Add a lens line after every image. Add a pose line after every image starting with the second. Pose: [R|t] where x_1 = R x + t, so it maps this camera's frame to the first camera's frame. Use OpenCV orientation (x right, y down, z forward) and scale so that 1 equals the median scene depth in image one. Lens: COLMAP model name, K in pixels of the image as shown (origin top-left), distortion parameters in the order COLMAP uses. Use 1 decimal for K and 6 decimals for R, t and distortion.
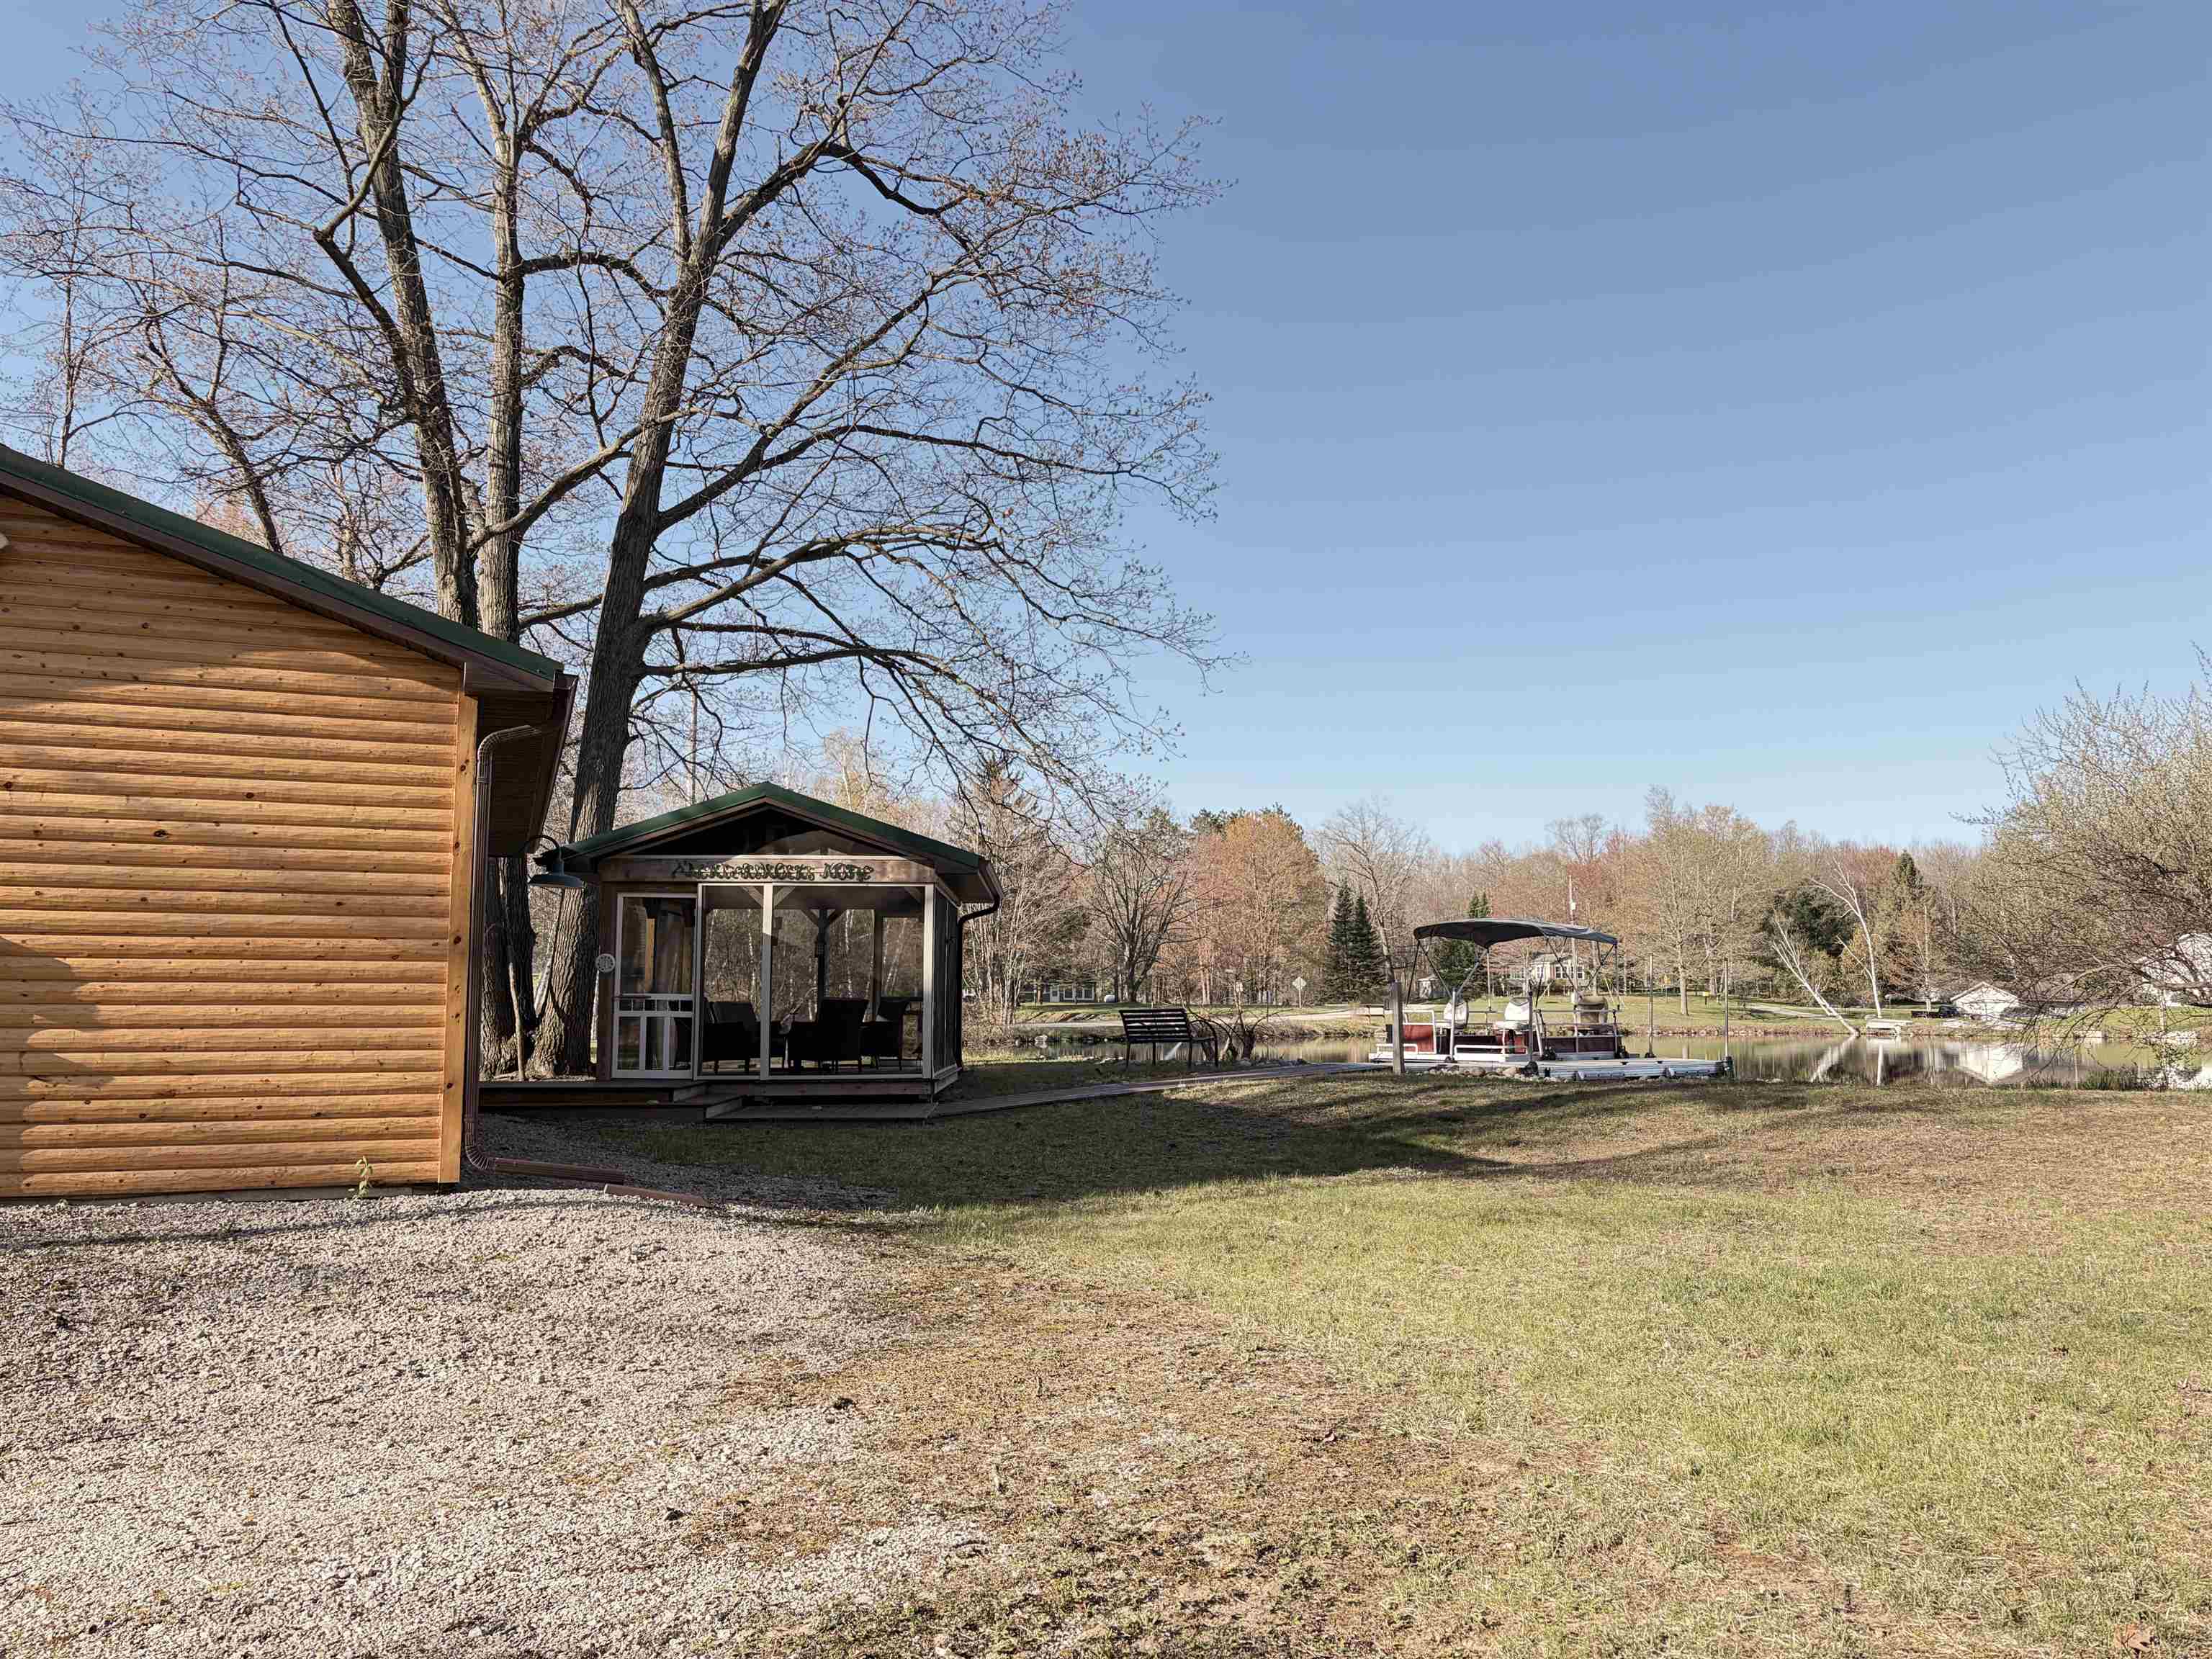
lens RADIAL K [[1668.9, 0, 1098.3], [0, 1668.9, 867.6], [0, 0, 1]] dist [0.040580, -0.022284]
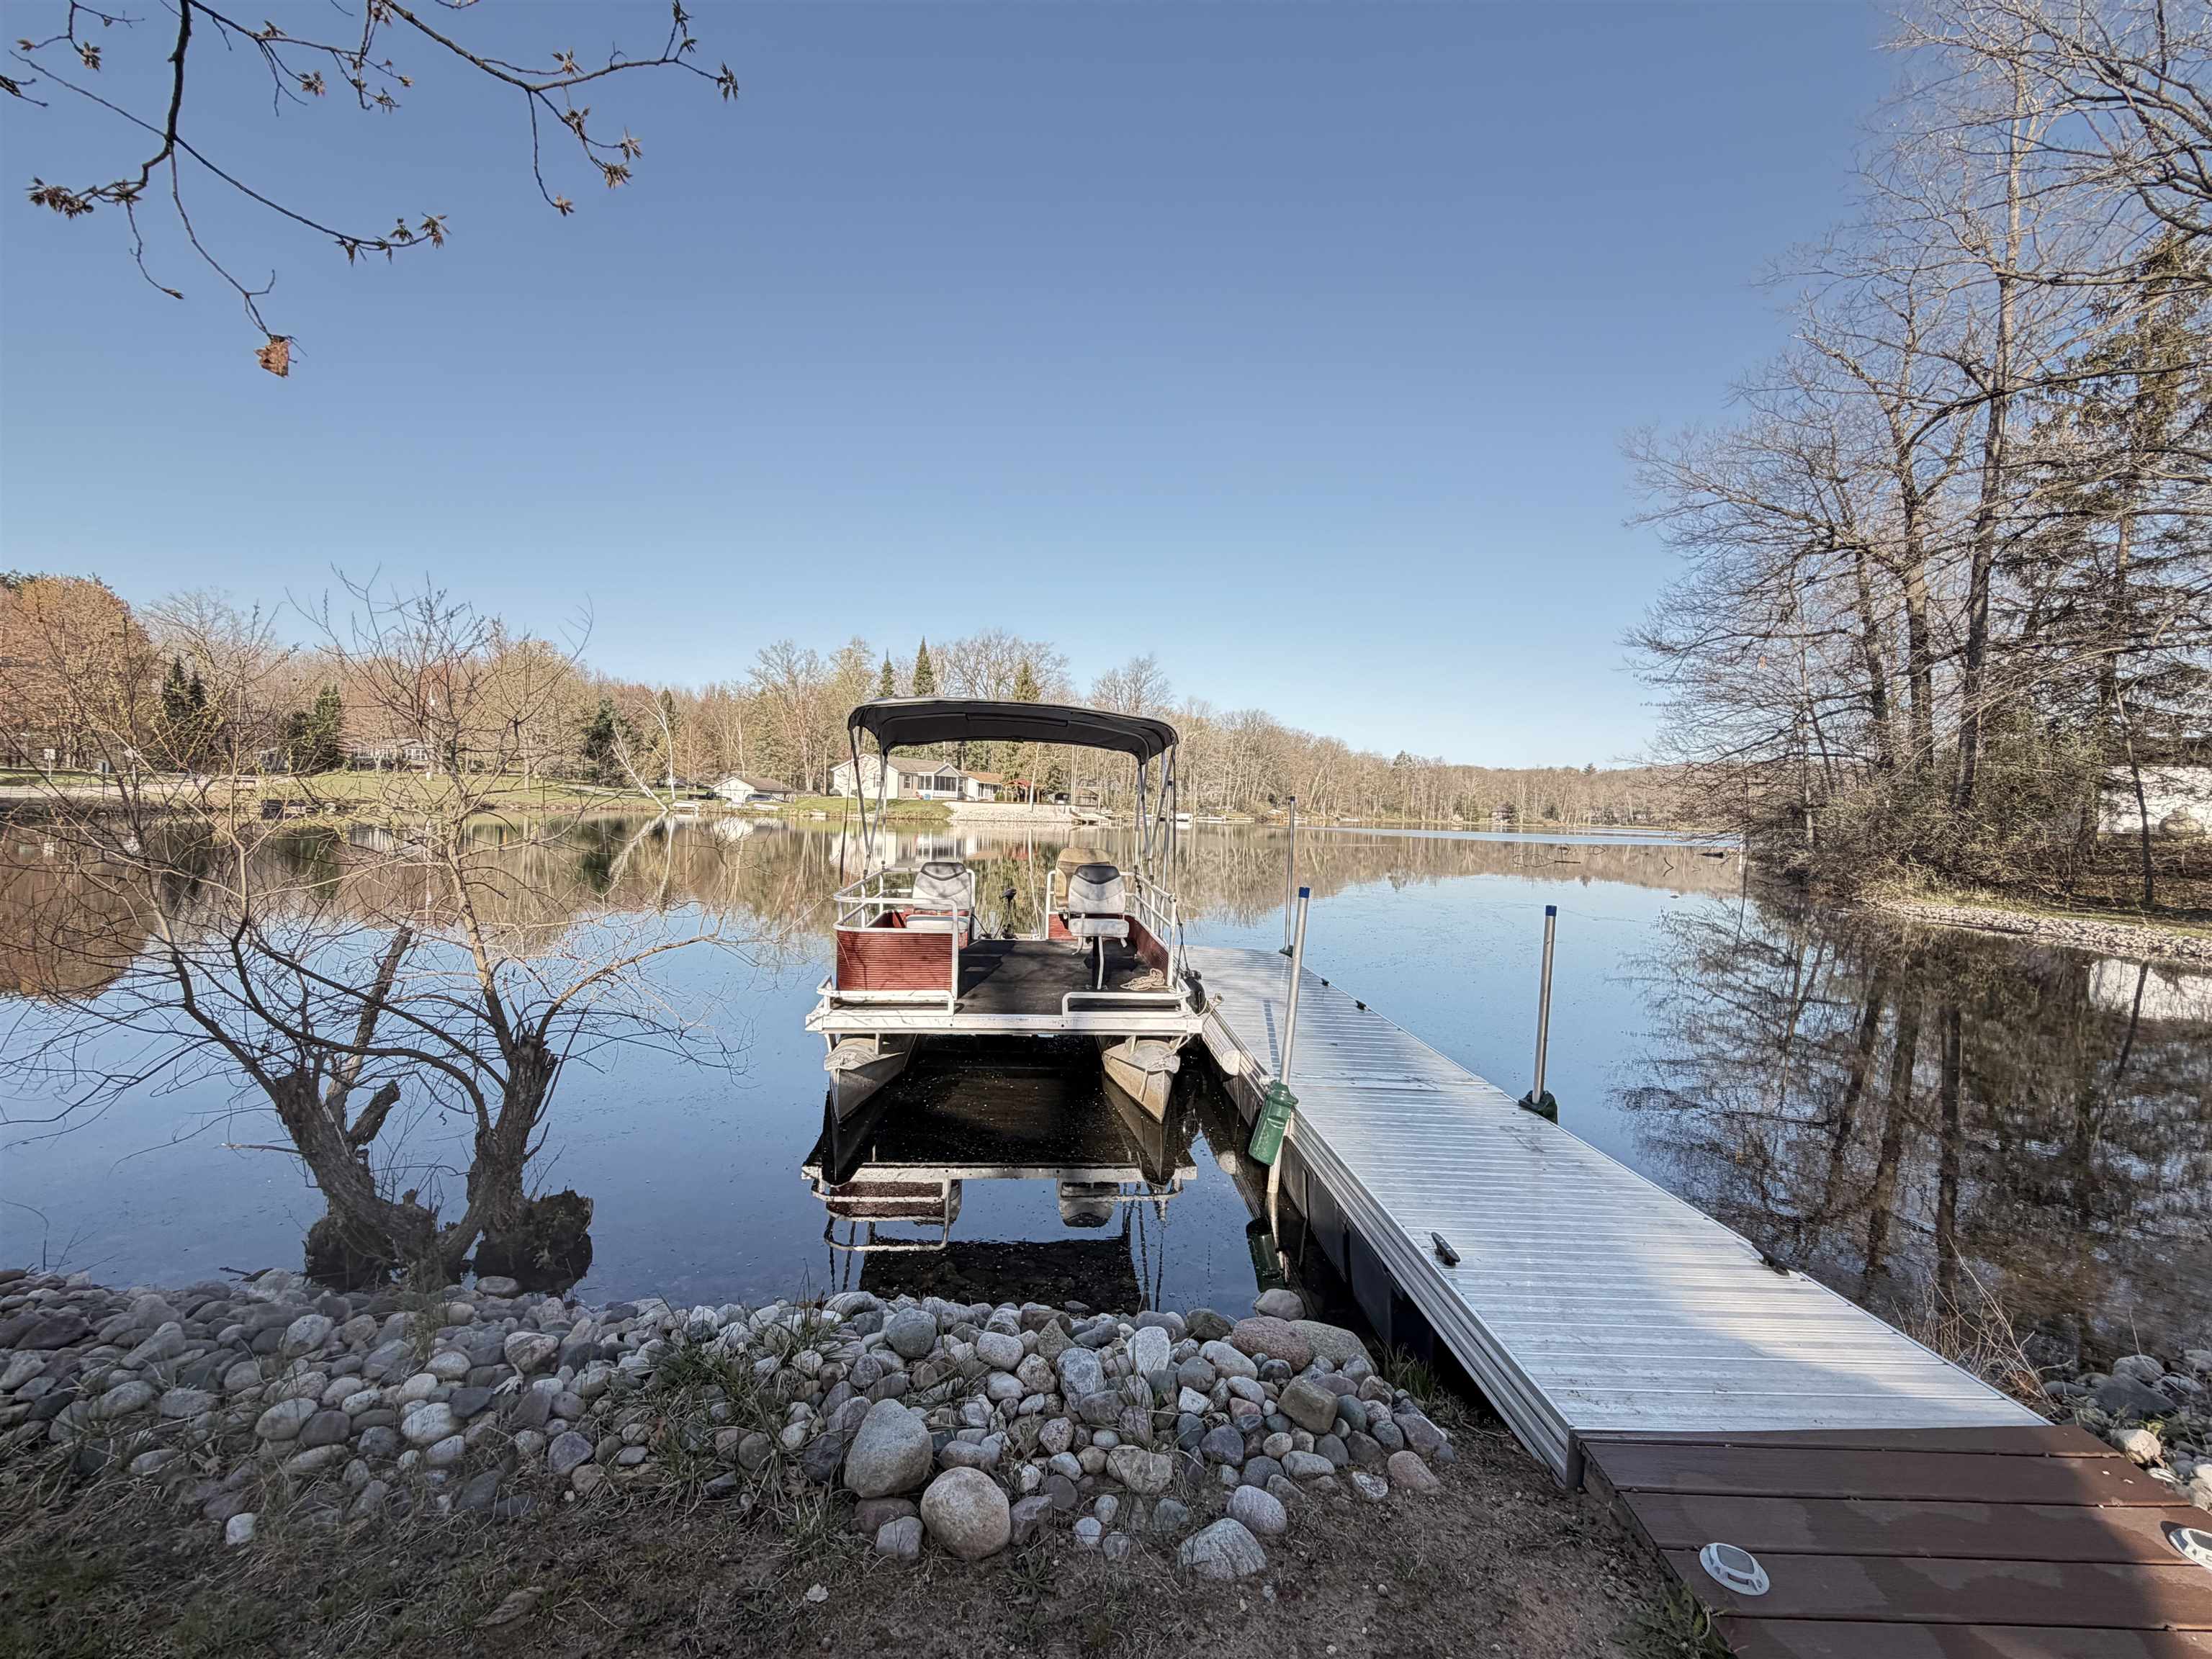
lens RADIAL K [[993.1, 0, 1105.2], [0, 993.1, 828.7], [0, 0, 1]] dist [0.001453, -0.000446]
pose [[0.611689, -0.000086, 0.791098, 0.004017], [-0.100763, 0.991847, 0.078019, 0.007304], [-0.784655, -0.127437, 0.606693, 0.137028]]
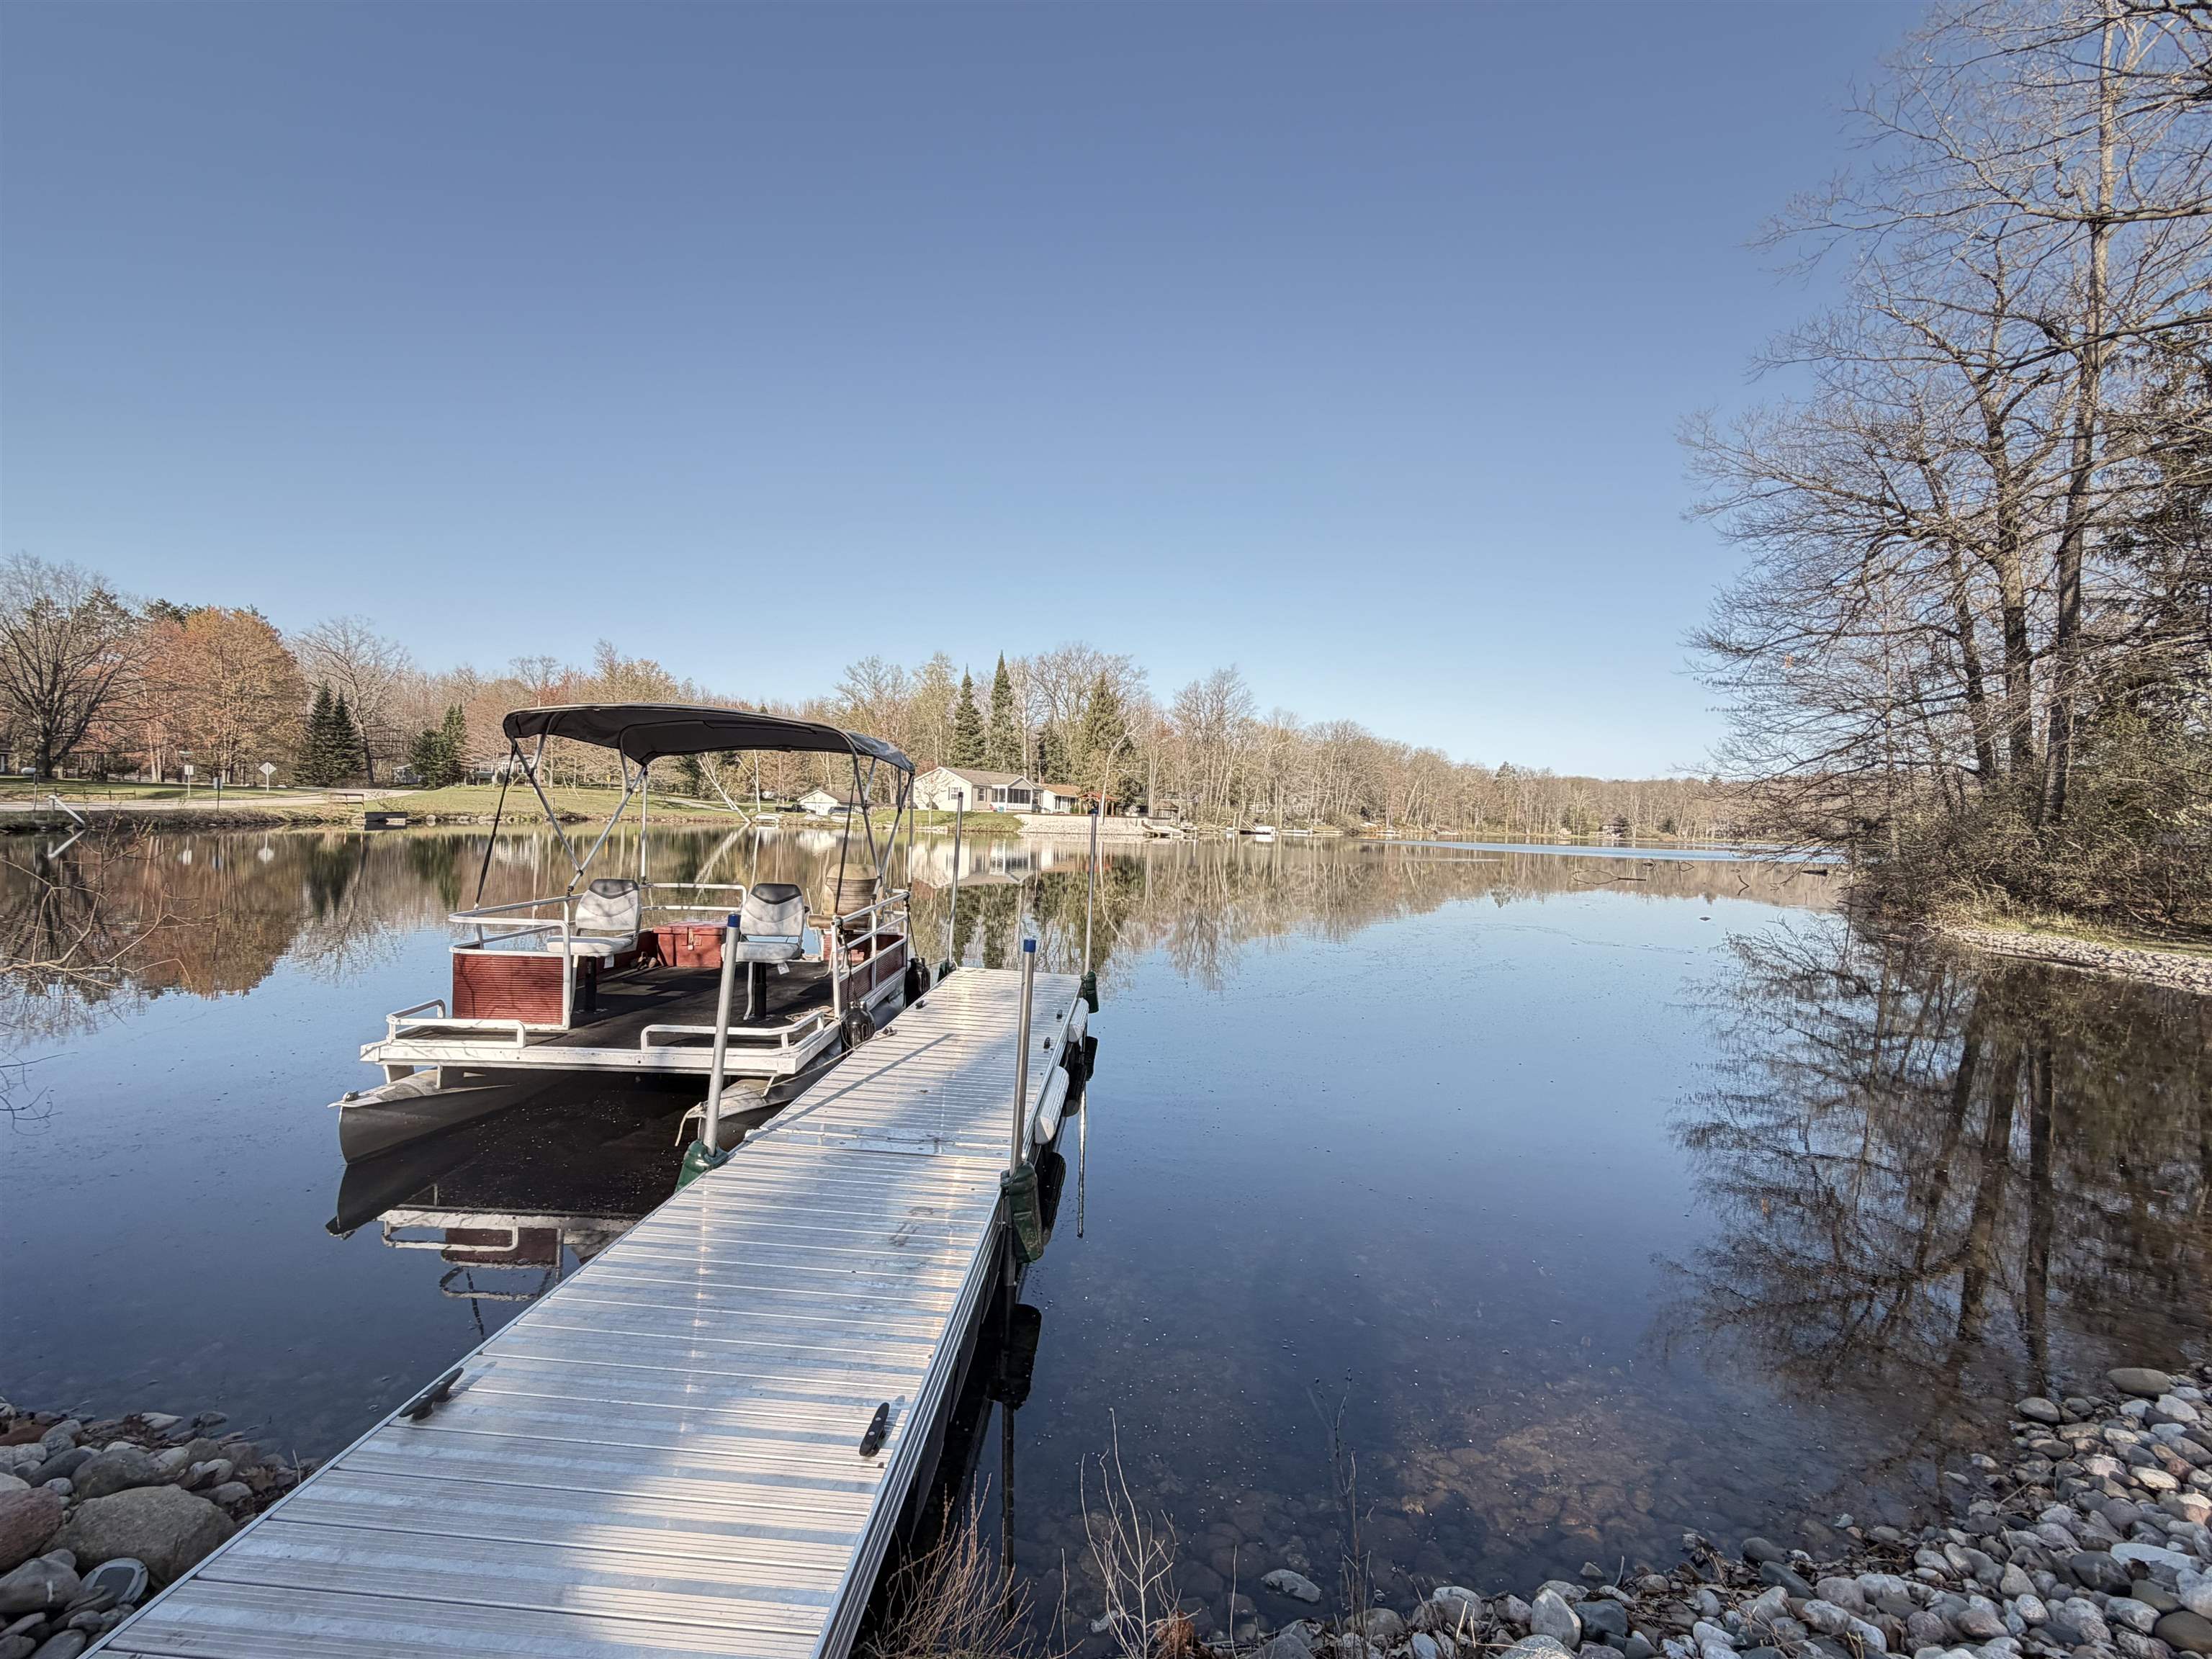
lens RADIAL K [[993.1, 0, 1105.8], [0, 993.1, 829.4], [0, 0, 1]] dist [0.001453, -0.000446]
pose [[0.686730, 0.010933, 0.726830, 0.019765], [-0.096068, 0.992481, 0.075839, 0.005726], [-0.720537, -0.121906, 0.682617, 0.125856]]
